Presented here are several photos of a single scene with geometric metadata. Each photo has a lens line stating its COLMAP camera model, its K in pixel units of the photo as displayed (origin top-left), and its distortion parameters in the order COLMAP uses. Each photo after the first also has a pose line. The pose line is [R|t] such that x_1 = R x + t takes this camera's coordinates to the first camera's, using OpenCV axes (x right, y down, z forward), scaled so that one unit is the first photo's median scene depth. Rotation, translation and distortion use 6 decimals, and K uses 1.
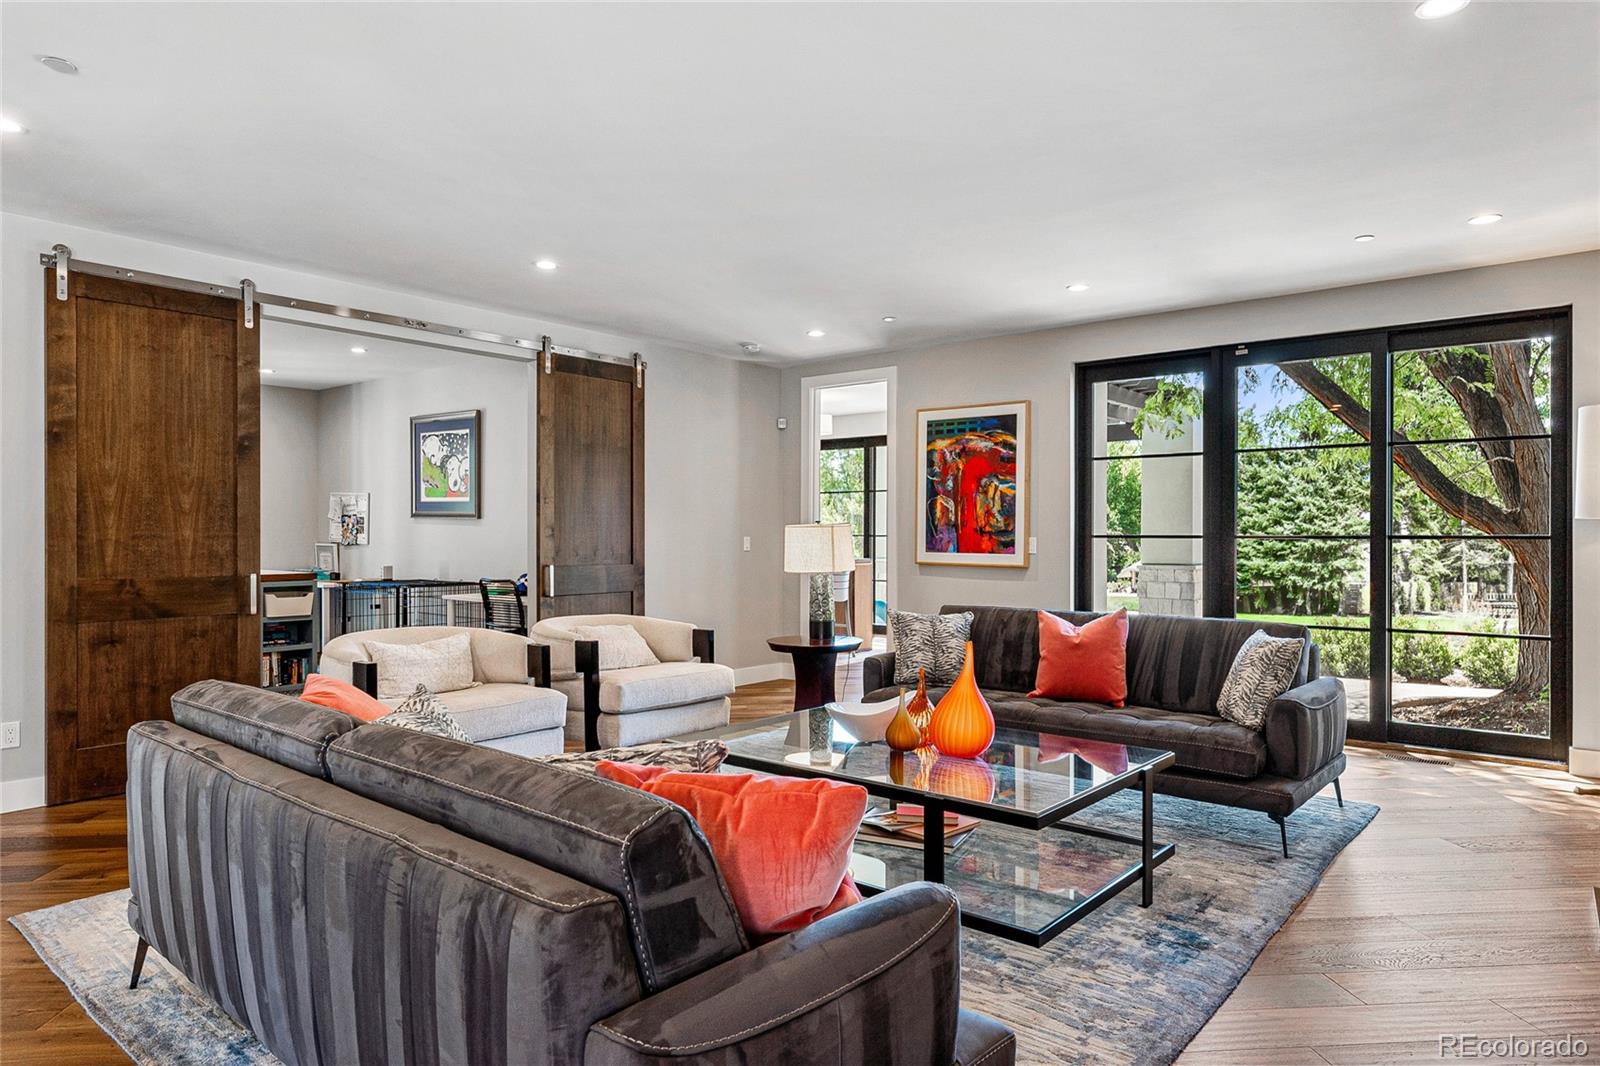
lens RADIAL K [[996.1, 0, 759.6], [0, 996.1, 539.5], [0, 0, 1]] dist [0.007735, -0.002221]
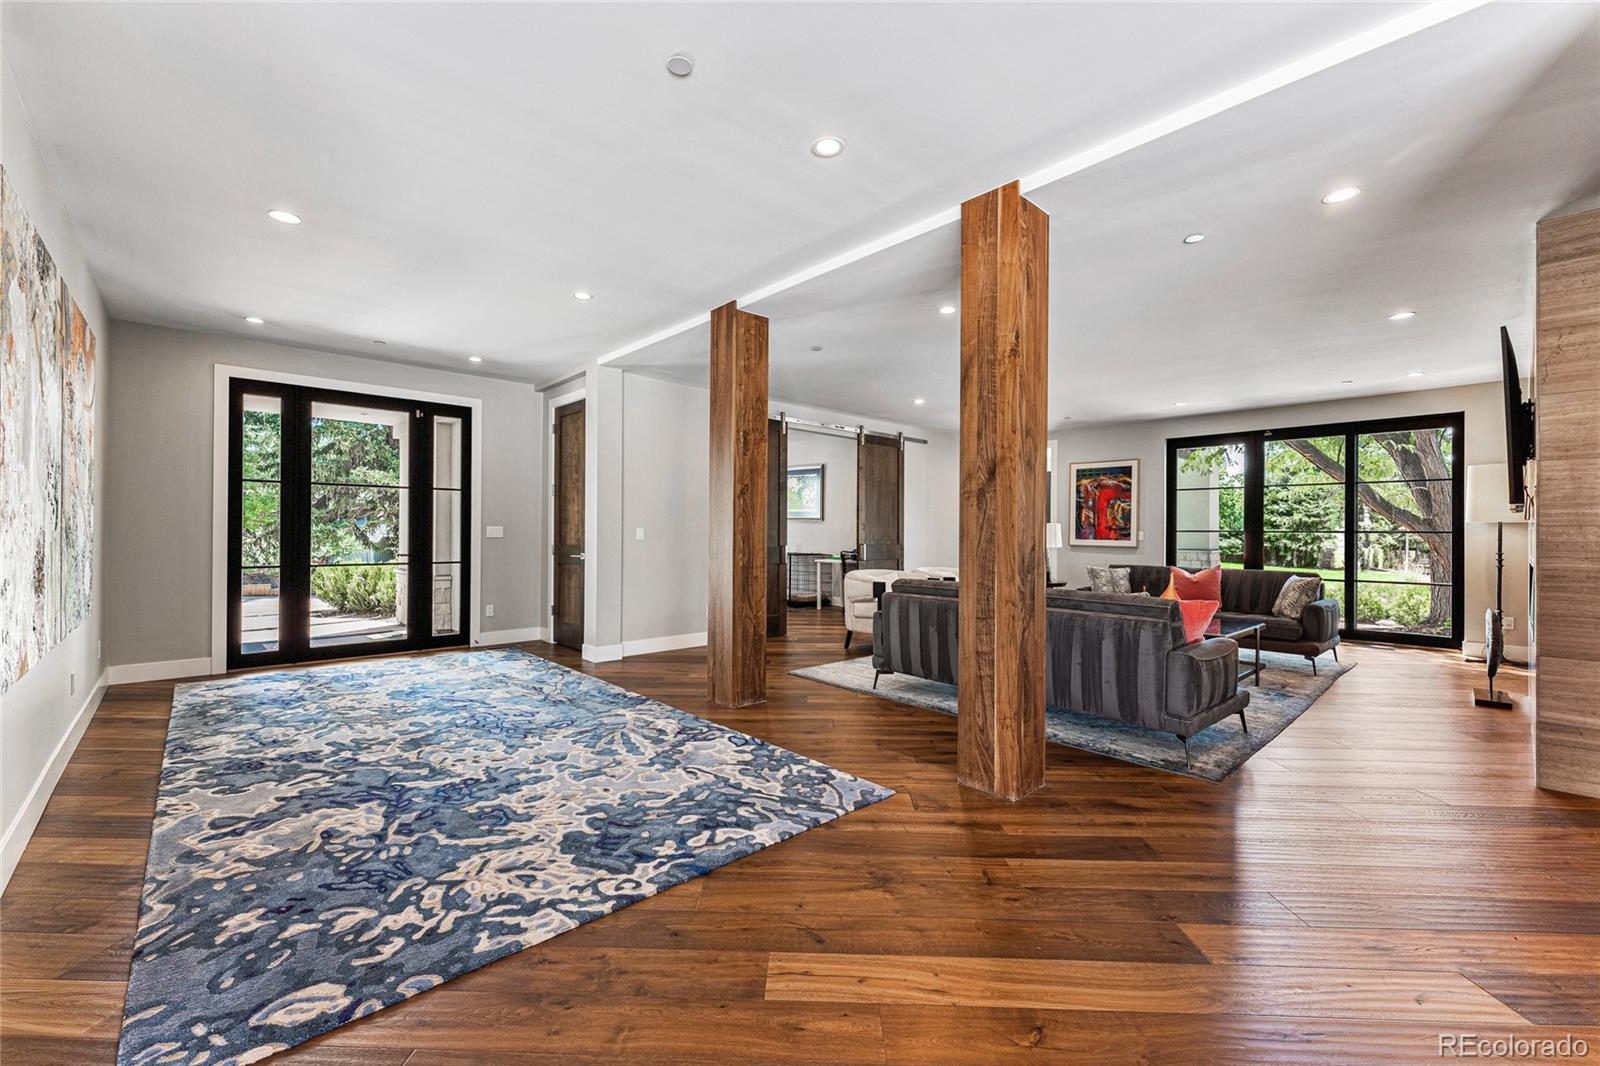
lens RADIAL K [[648.8, 0, 788.2], [0, 648.8, 530.1], [0, 0, 1]] dist [0.007642, -0.001048]
pose [[0.992107, 0.005256, -0.125281, -0.231731], [-0.006014, 0.999966, -0.005676, 0.005905], [0.125247, 0.006385, 0.992105, -0.298508]]
